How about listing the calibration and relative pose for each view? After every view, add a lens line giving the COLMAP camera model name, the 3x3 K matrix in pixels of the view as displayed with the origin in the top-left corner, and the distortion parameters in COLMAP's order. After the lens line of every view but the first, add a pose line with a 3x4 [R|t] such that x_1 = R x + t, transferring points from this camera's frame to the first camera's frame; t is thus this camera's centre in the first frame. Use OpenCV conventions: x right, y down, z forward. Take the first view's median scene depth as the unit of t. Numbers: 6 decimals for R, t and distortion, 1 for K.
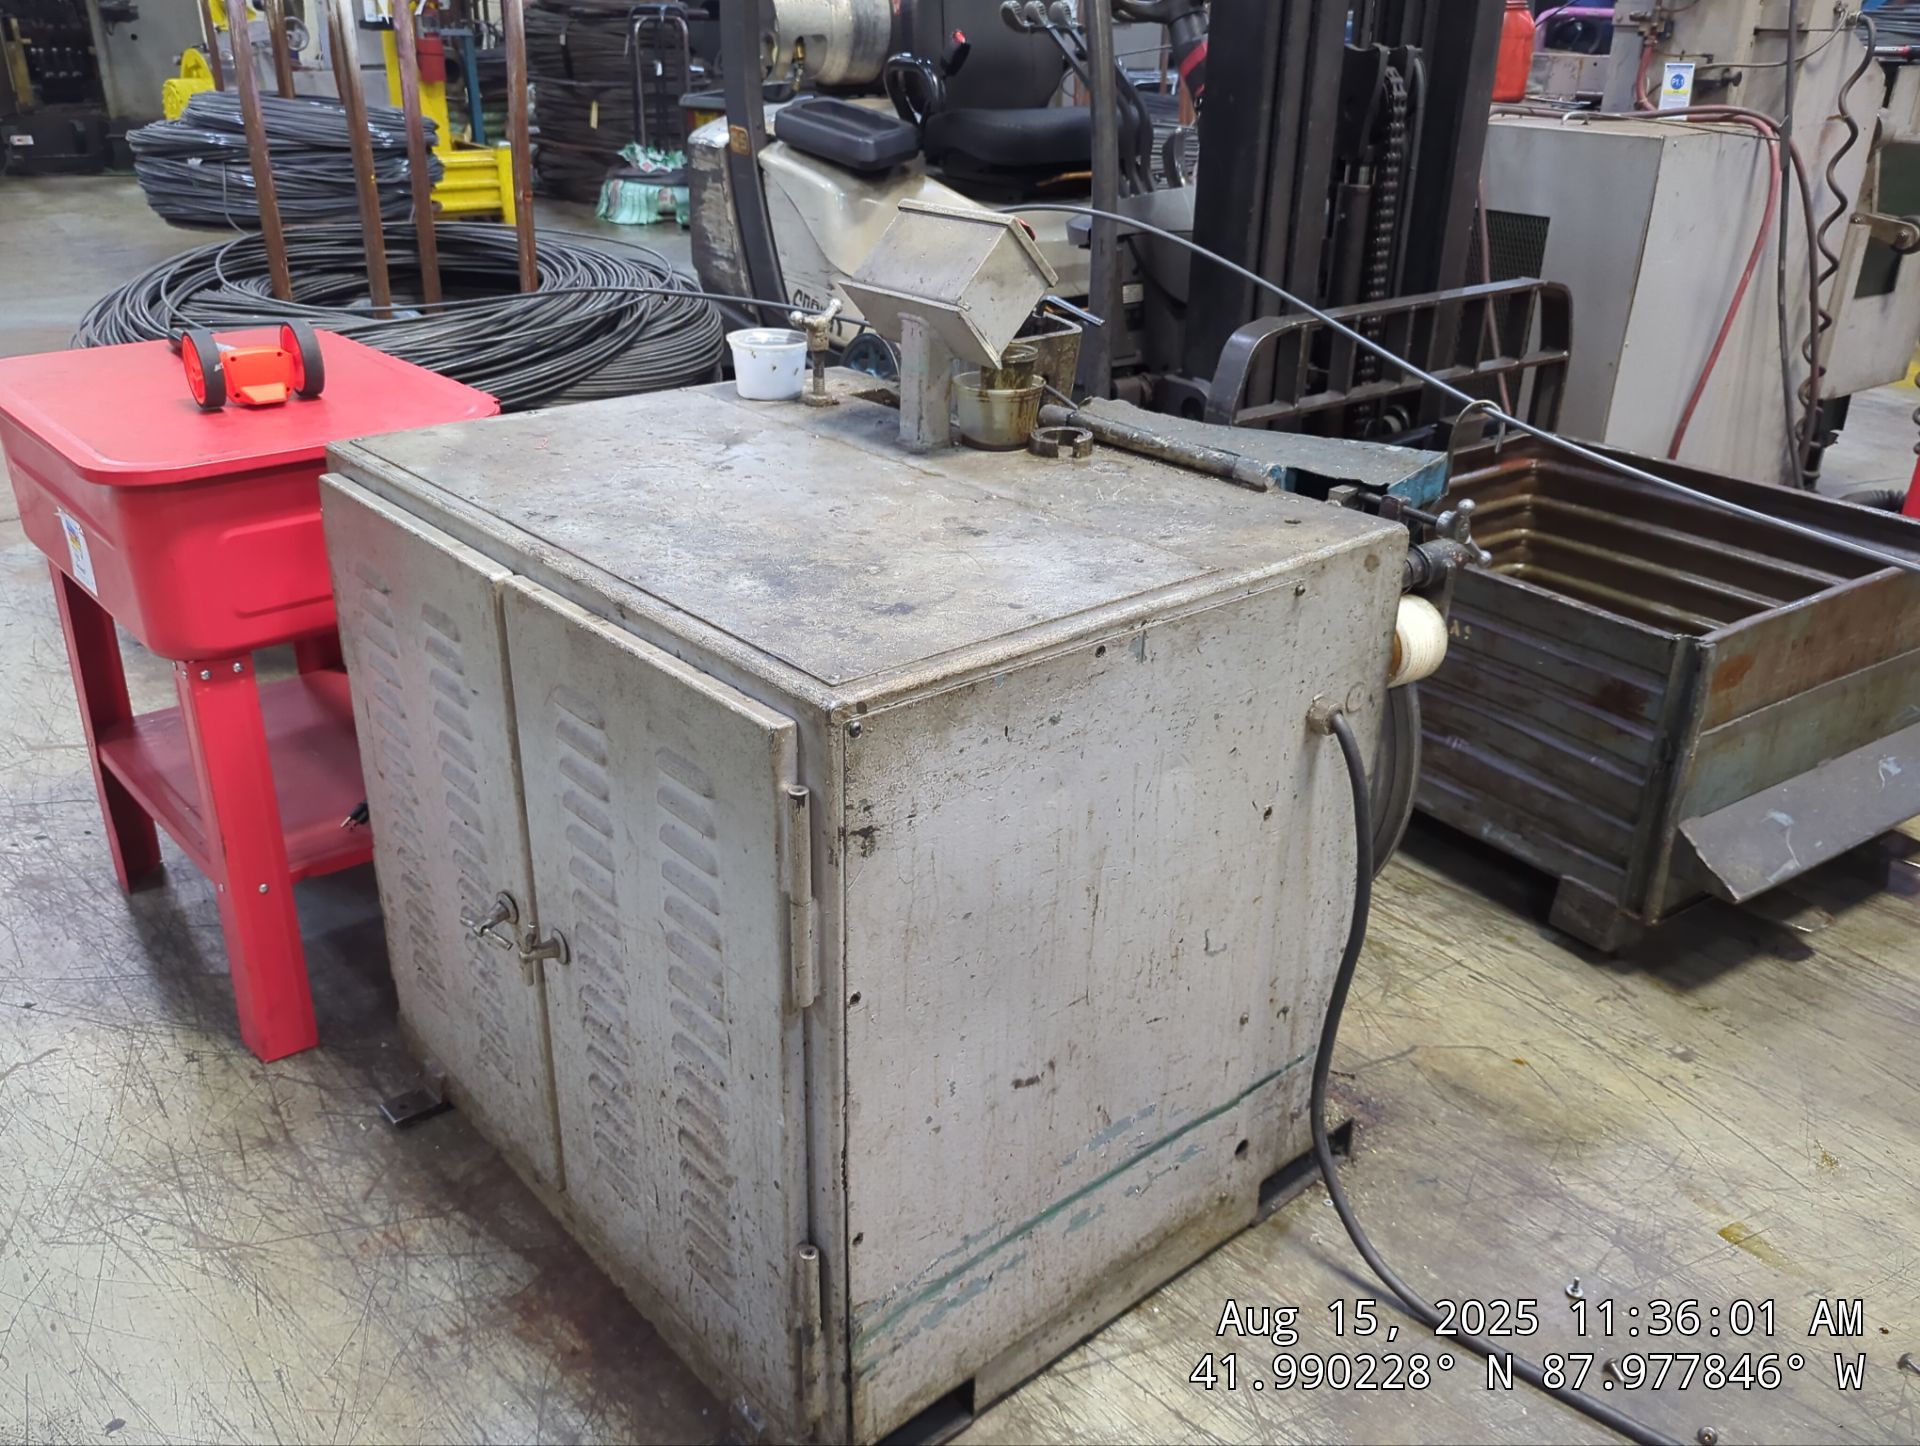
lens RADIAL K [[1575.4, 0, 955.9], [0, 1575.4, 716.8], [0, 0, 1]] dist [0.072657, -0.073484]
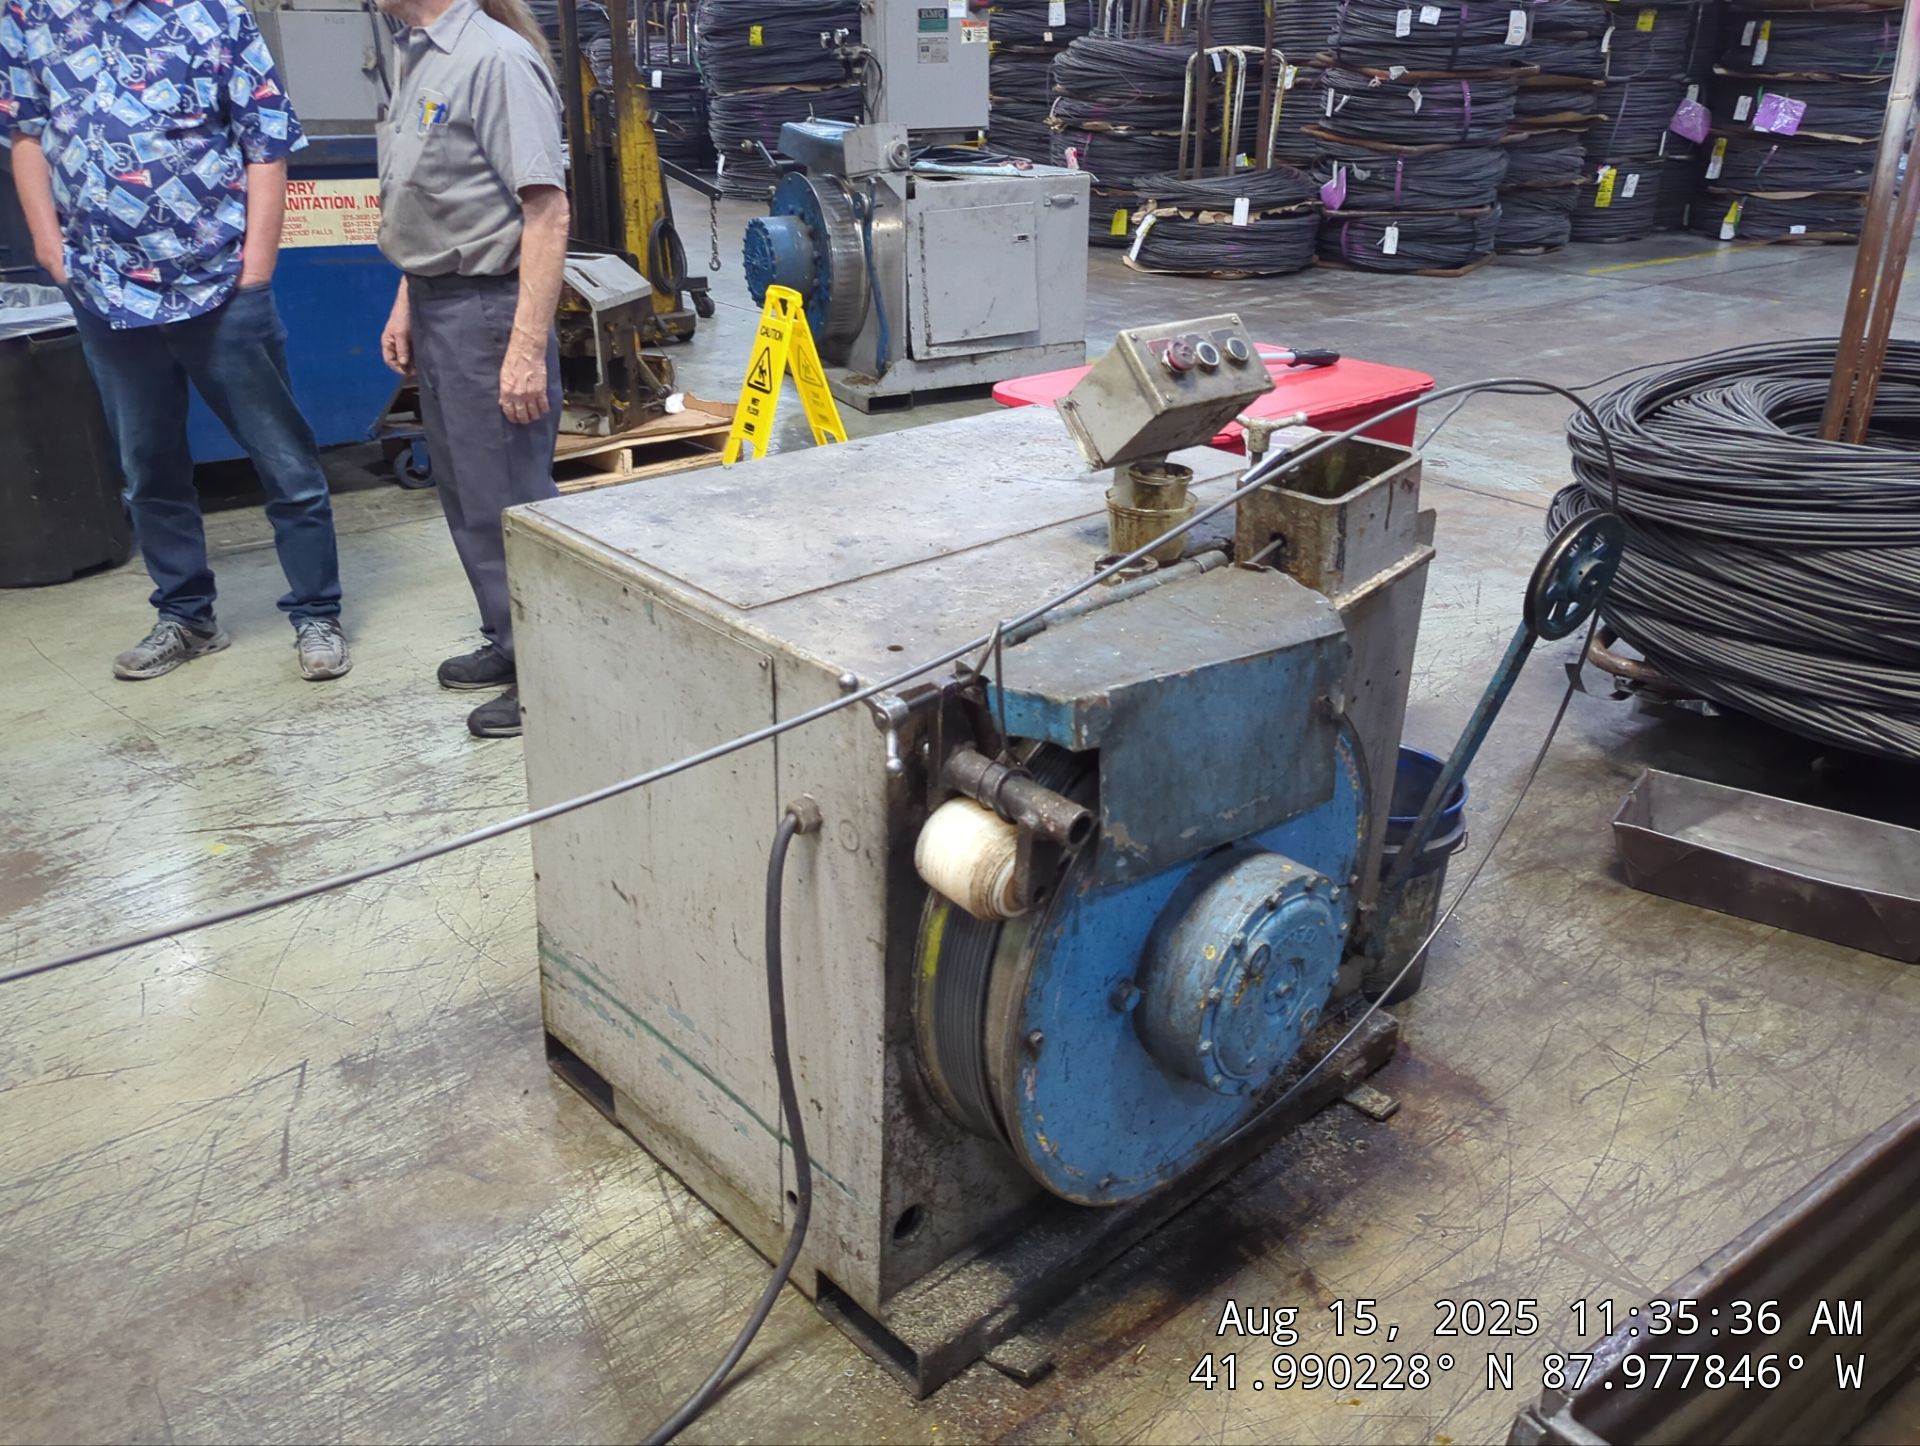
lens RADIAL K [[1575.4, 0, 959.5], [0, 1575.4, 727.9], [0, 0, 1]] dist [0.072657, -0.073484]
pose [[0.039345, 0.396479, -0.917200, 1.149301], [-0.440938, 0.830594, 0.340127, -0.438754], [0.896675, 0.391047, 0.207502, 0.858602]]
